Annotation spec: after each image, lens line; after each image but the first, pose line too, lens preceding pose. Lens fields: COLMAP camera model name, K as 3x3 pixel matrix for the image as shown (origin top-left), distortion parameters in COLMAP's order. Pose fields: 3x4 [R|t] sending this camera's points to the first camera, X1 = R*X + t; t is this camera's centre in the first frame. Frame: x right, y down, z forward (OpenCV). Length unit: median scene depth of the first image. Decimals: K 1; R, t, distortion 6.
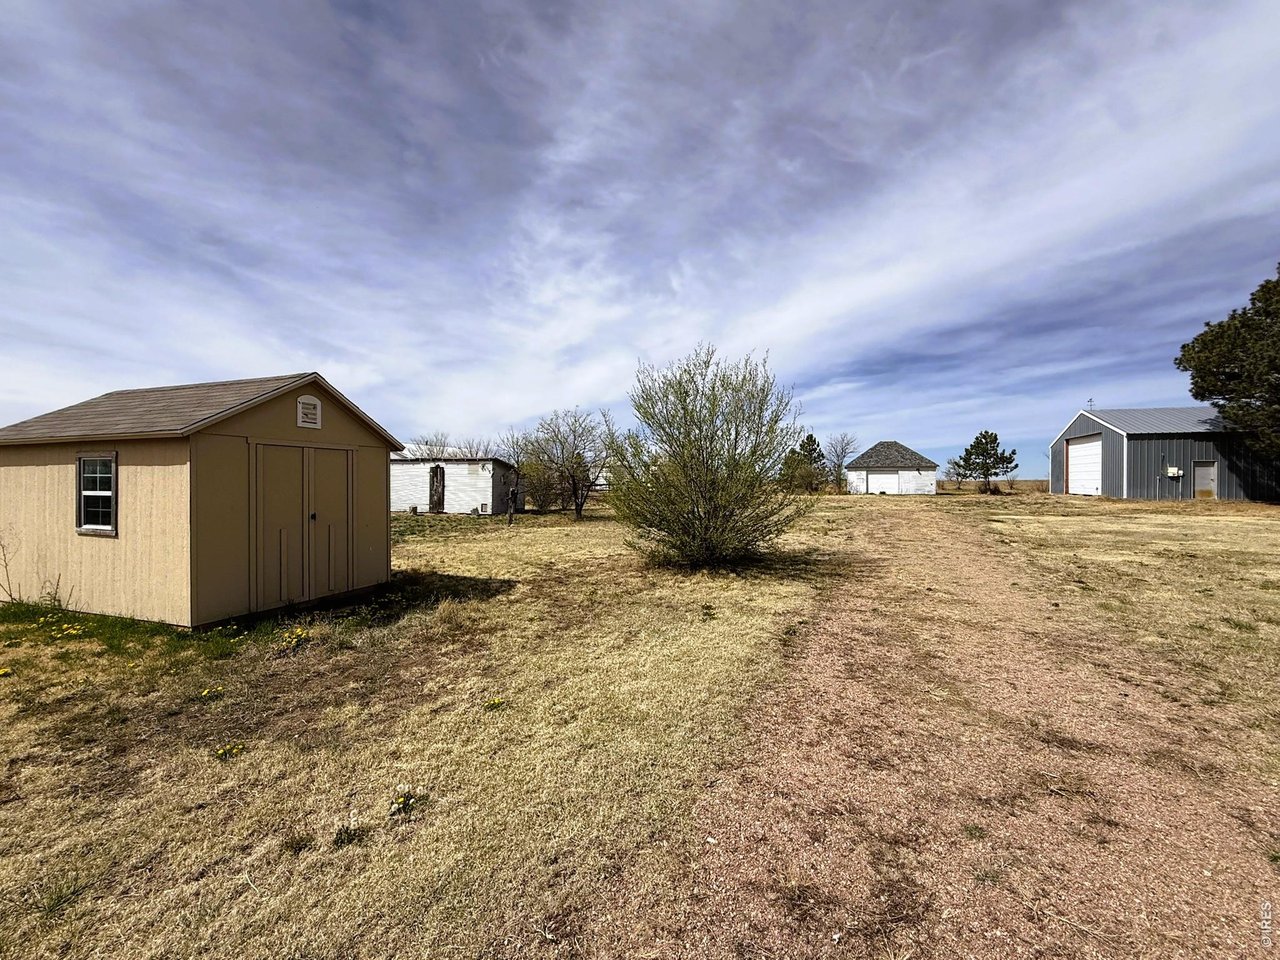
lens RADIAL K [[528.3, 0, 635.4], [0, 528.3, 479.8], [0, 0, 1]] dist [-0.000079, -0.000840]
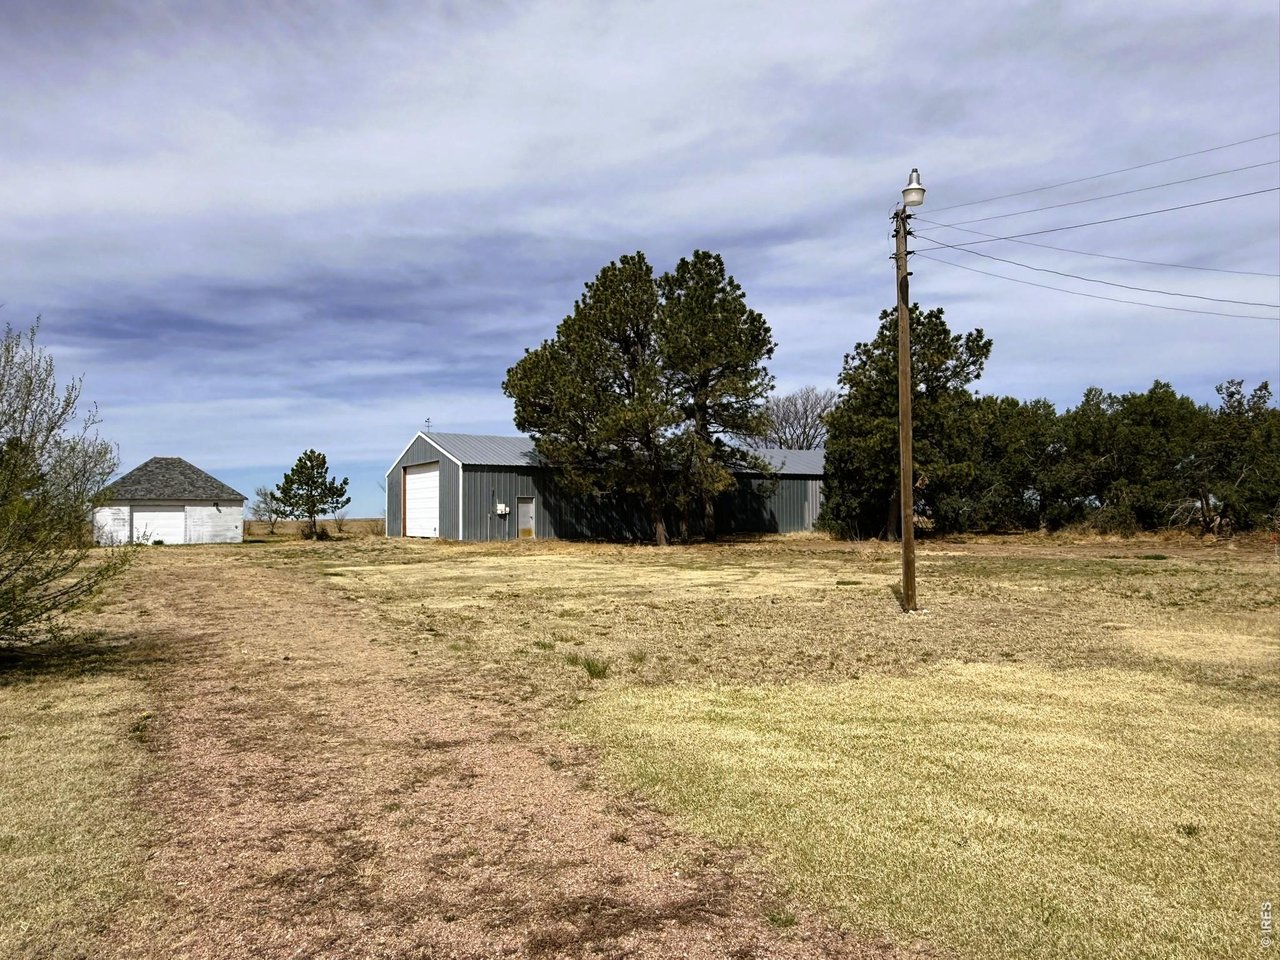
lens RADIAL K [[1015.8, 0, 637.2], [0, 1015.8, 483.3], [0, 0, 1]] dist [0.045877, 0.003591]
pose [[0.598147, 0.019855, 0.801140, -0.161204], [0.008530, 0.999479, -0.031140, -0.002000], [-0.801341, 0.025460, 0.597666, -0.154624]]
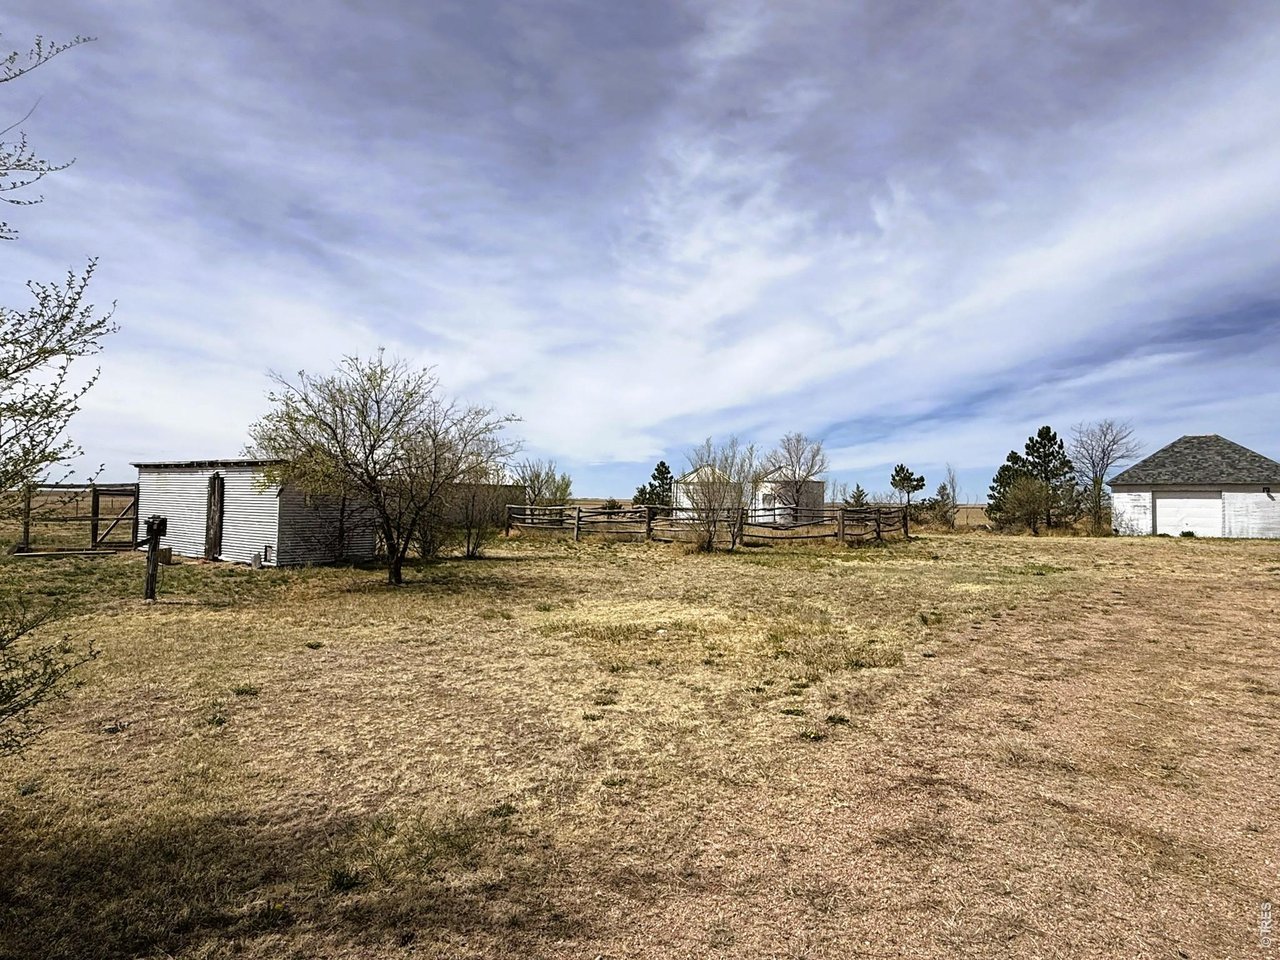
lens RADIAL K [[727.2, 0, 630.1], [0, 727.2, 521.3], [0, 0, 1]] dist [-0.004259, 0.001776]
pose [[0.968350, 0.016516, -0.249047, 0.129484], [-0.010356, 0.999608, 0.026025, -0.001199], [0.249379, -0.022623, 0.968142, 0.191768]]
